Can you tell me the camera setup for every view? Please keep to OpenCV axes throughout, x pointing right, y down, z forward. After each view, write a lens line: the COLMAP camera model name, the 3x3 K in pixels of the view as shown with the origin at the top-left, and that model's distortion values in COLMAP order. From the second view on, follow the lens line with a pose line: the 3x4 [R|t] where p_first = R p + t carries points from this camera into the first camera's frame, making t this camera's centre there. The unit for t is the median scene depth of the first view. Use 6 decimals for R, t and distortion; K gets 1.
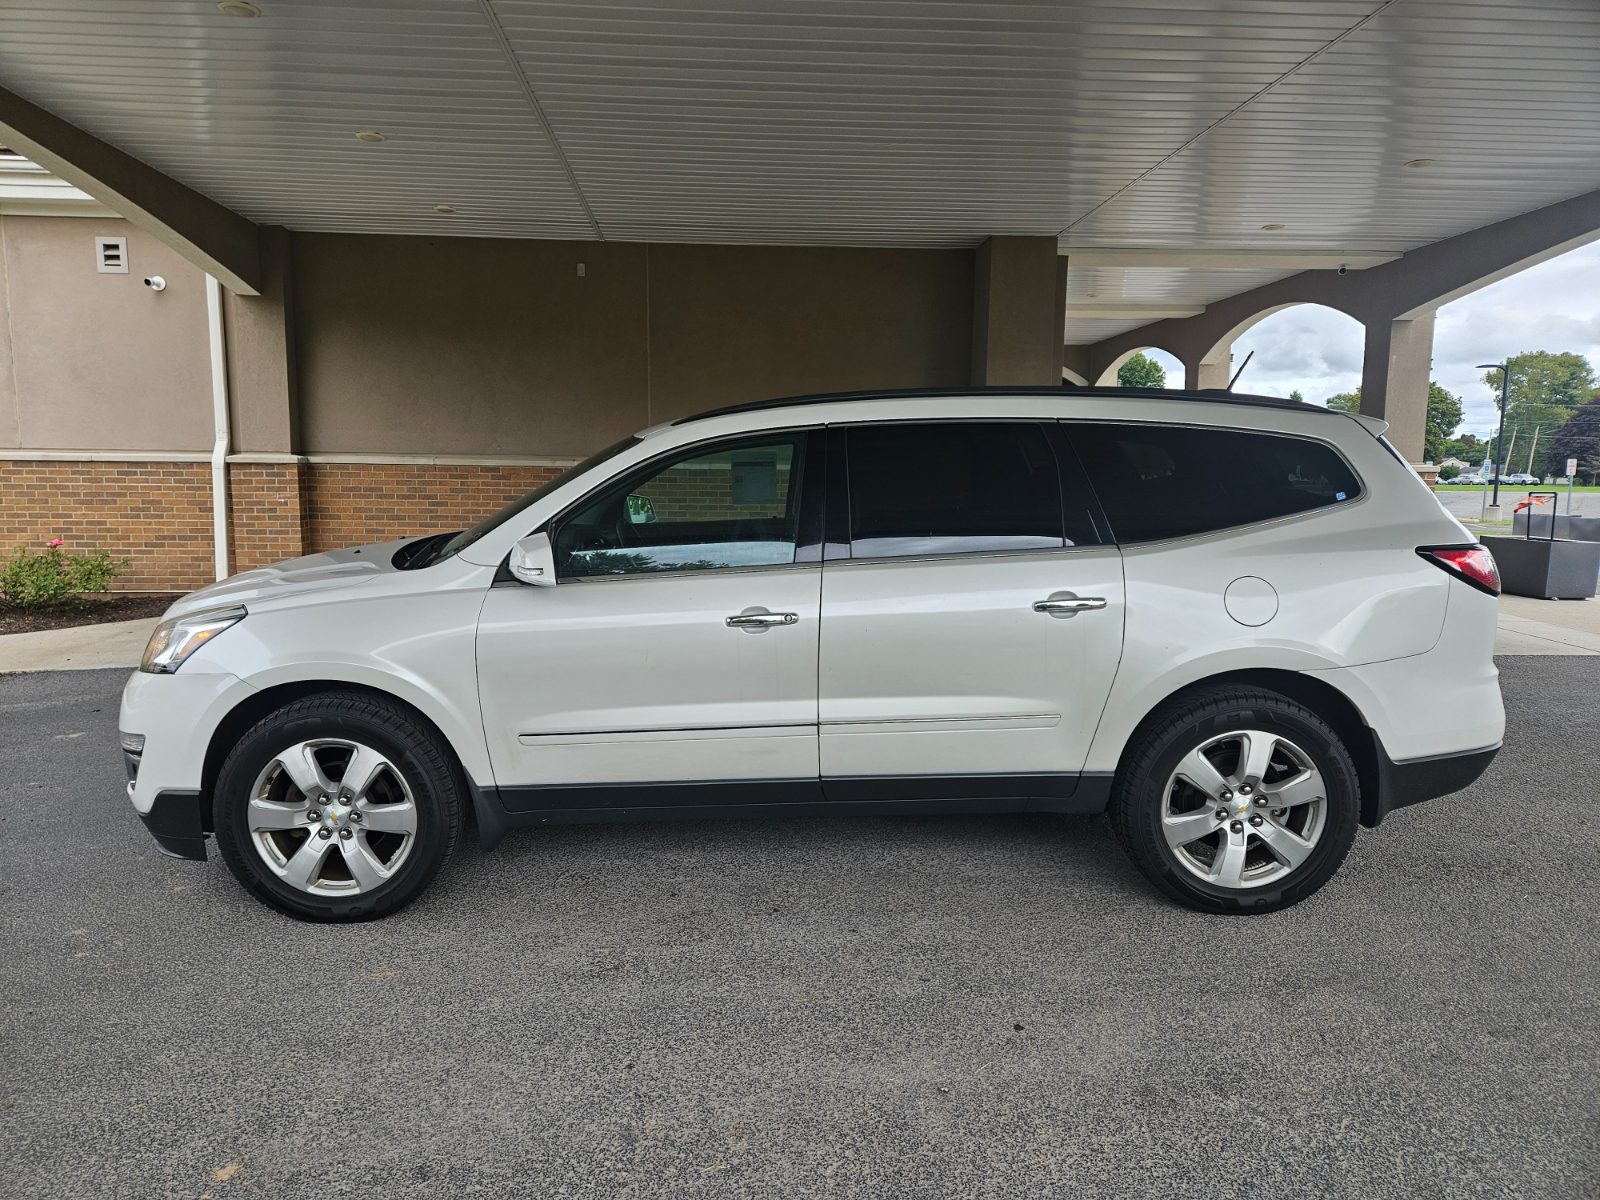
lens RADIAL K [[1076.5, 0, 784.8], [0, 1076.5, 608.8], [0, 0, 1]] dist [0.052906, -0.045277]
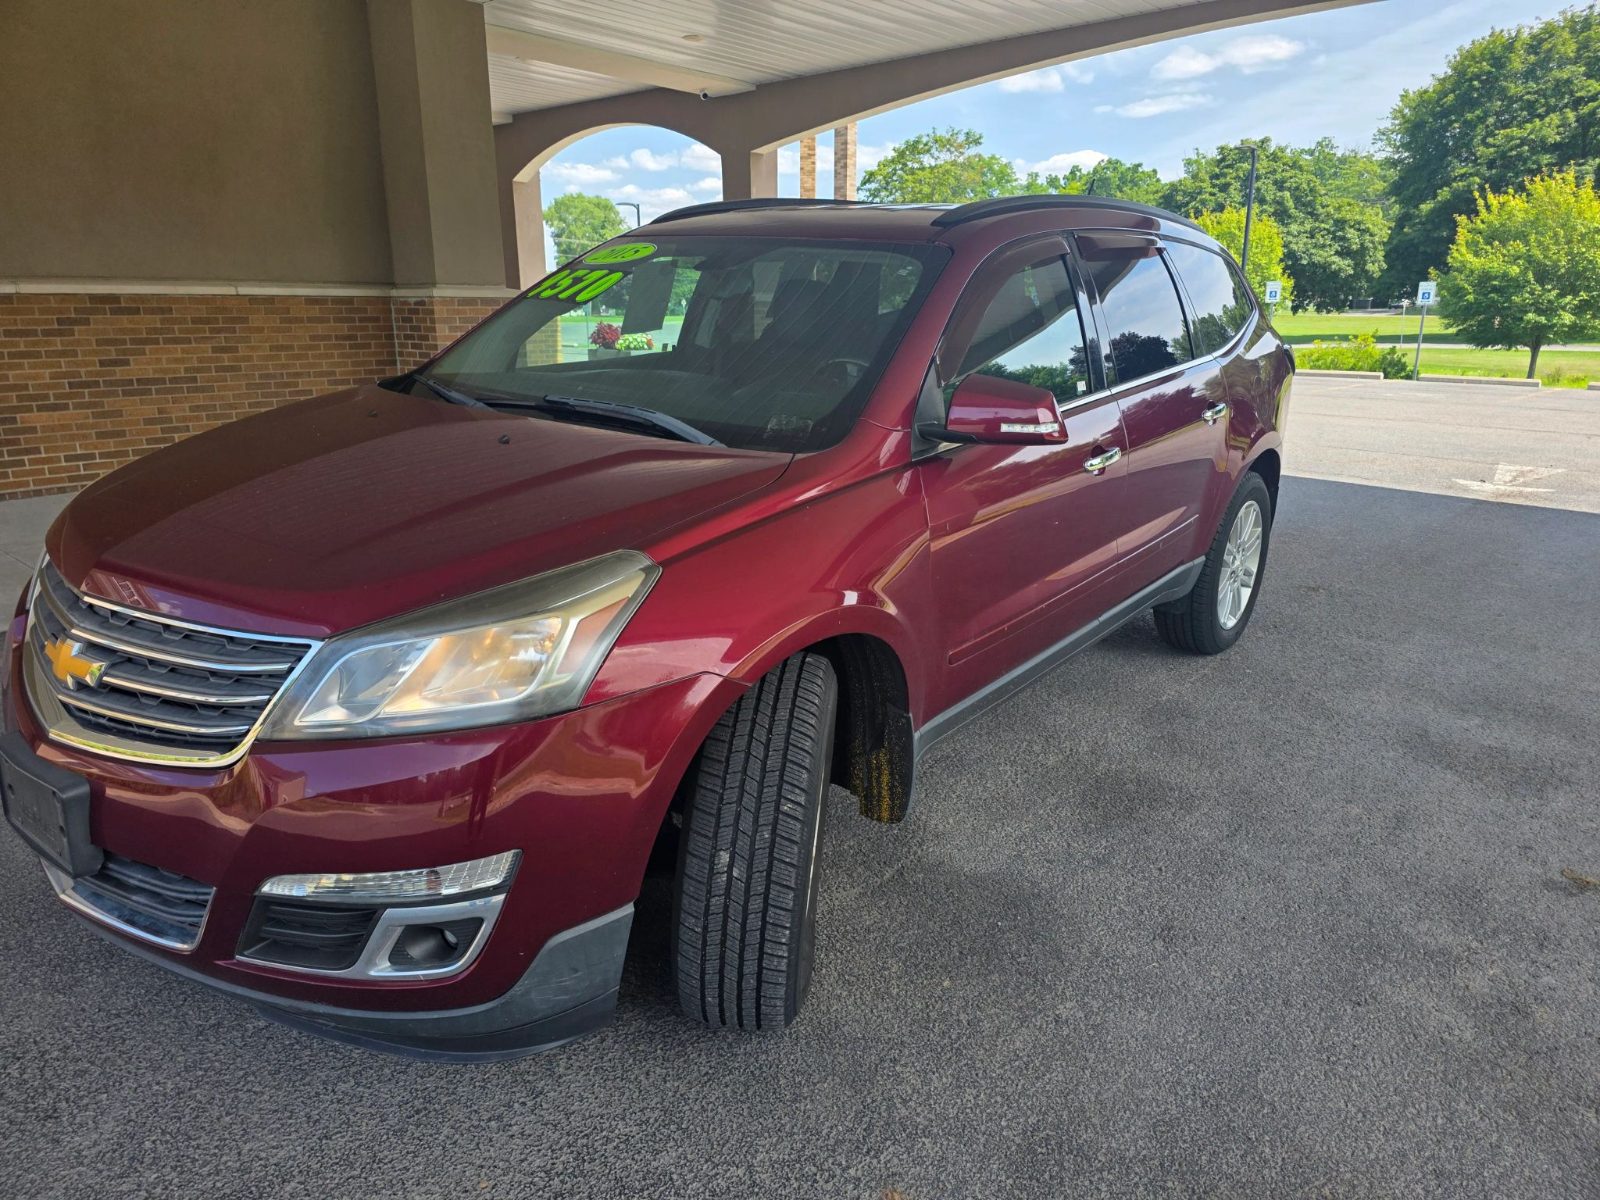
lens RADIAL K [[1076.5, 0, 794.5], [0, 1076.5, 592.0], [0, 0, 1]] dist [0.052906, -0.045277]
pose [[0.697542, -0.190706, 0.690700, -0.783747], [0.097928, 0.980260, 0.171757, -0.076106], [-0.709821, -0.052169, 0.702448, 0.710791]]
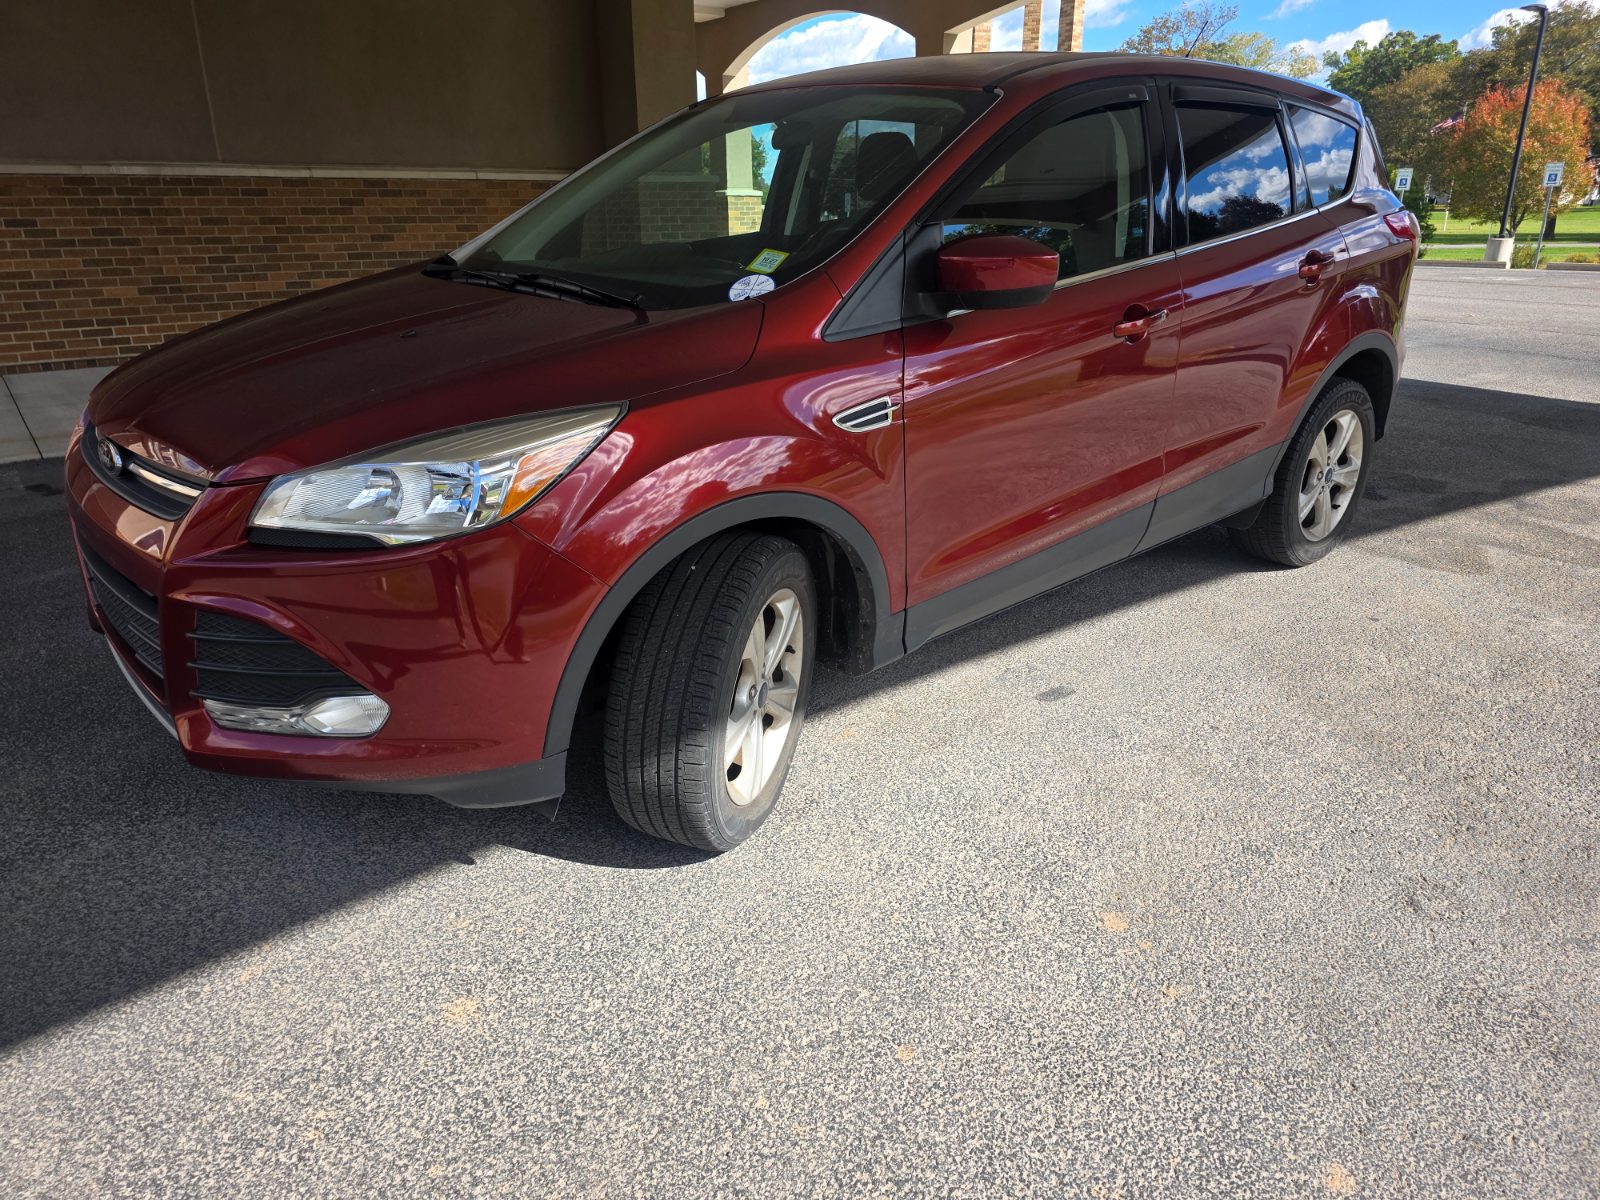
lens RADIAL K [[1076.5, 0, 775.0], [0, 1076.5, 613.6], [0, 0, 1]] dist [0.052906, -0.045277]
pose [[0.834358, -0.205696, 0.511407, -0.883803], [0.087326, 0.965375, 0.245818, 0.038077], [-0.544262, -0.160441, 0.823430, 0.382893]]
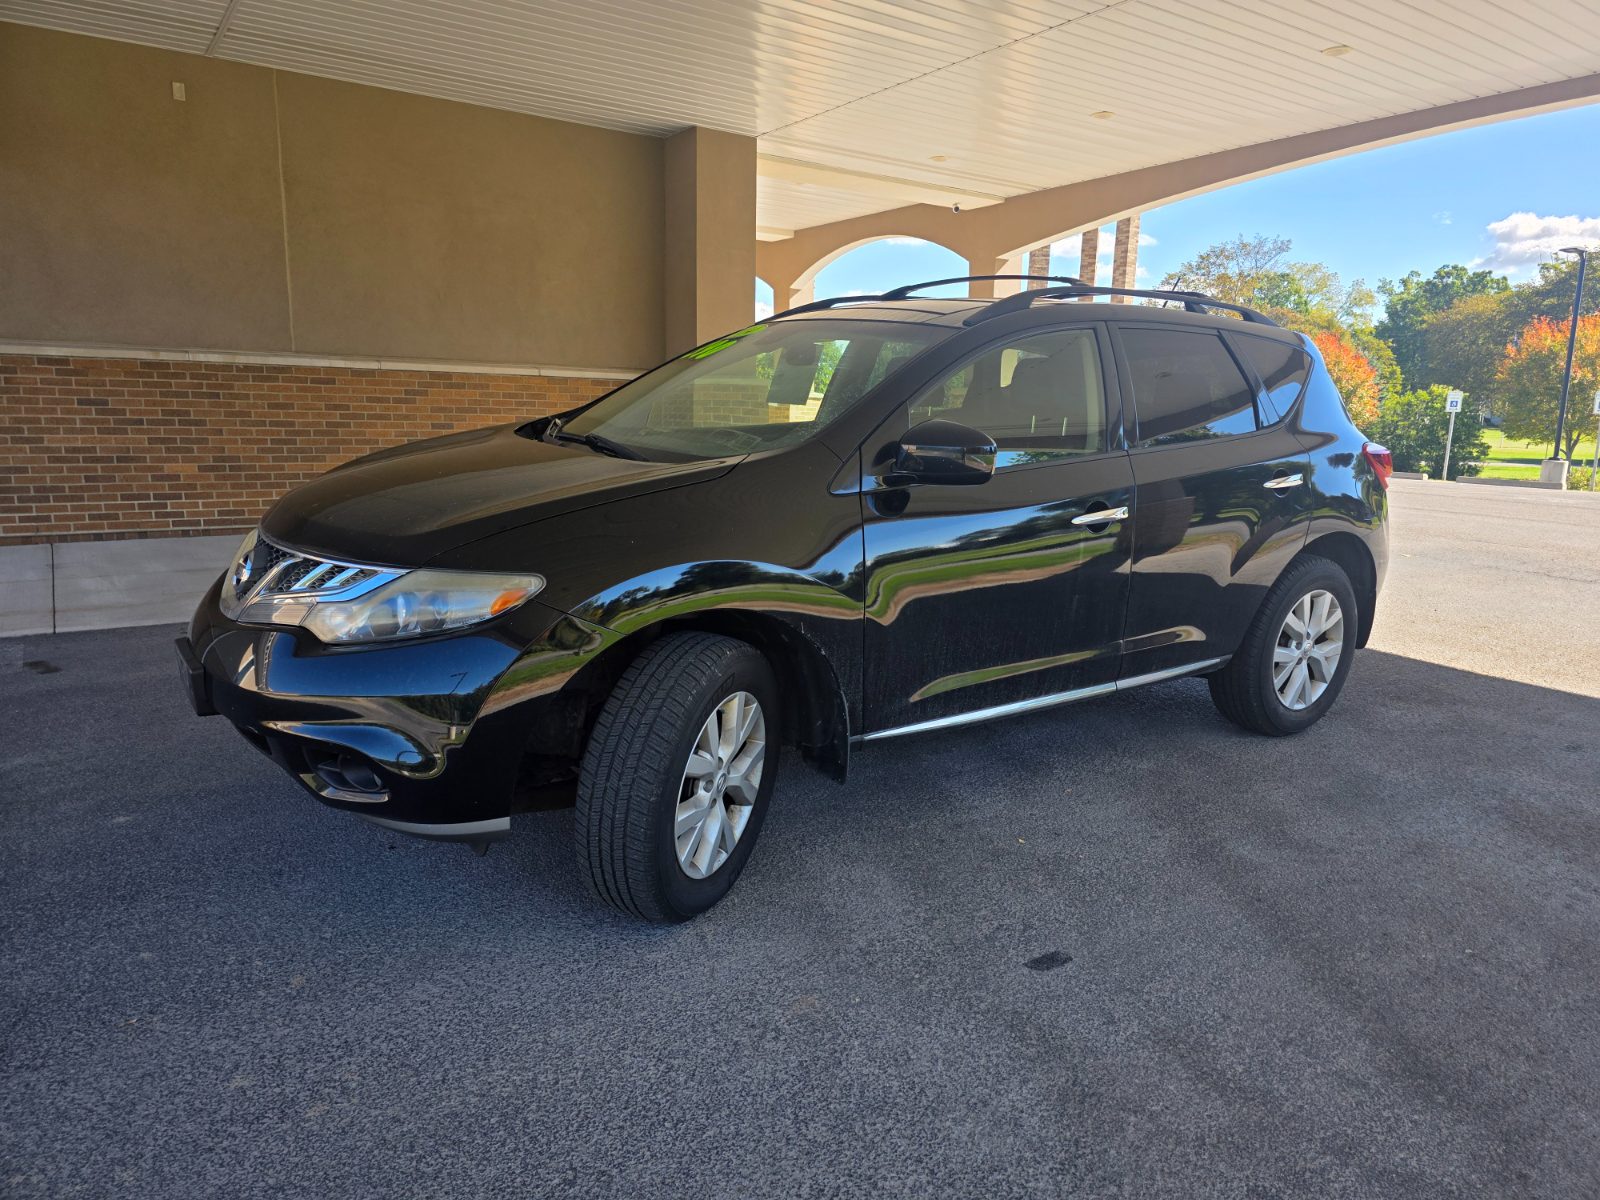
lens RADIAL K [[1076.5, 0, 804.3], [0, 1076.5, 606.9], [0, 0, 1]] dist [0.052906, -0.045277]
pose [[0.856671, -0.080737, 0.509506, -0.778603], [0.048565, 0.995912, 0.076159, 0.010968], [-0.513572, -0.040499, 0.857090, 0.402925]]
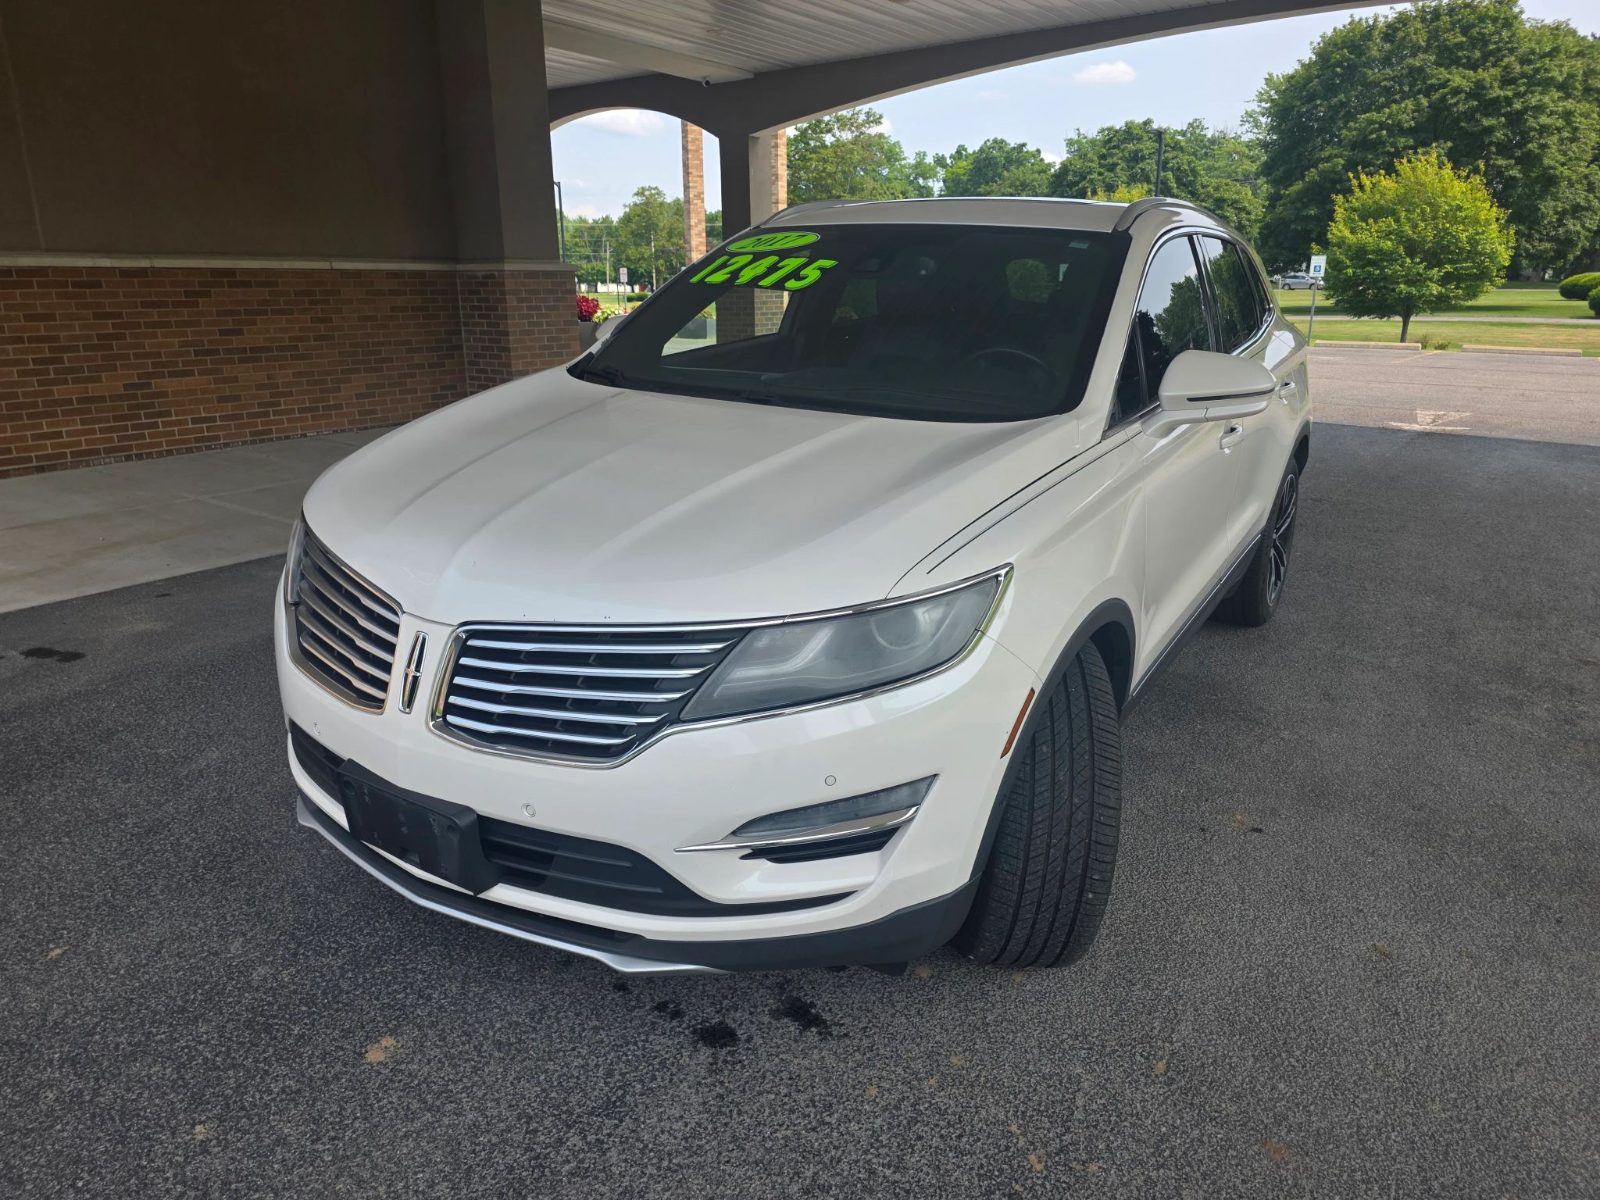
lens RADIAL K [[1076.5, 0, 788.4], [0, 1076.5, 591.2], [0, 0, 1]] dist [0.052906, -0.045277]
pose [[0.624511, -0.224539, 0.748043, -1.320036], [0.112341, 0.973648, 0.198469, -0.069332], [-0.772894, -0.039910, 0.633279, 0.784689]]
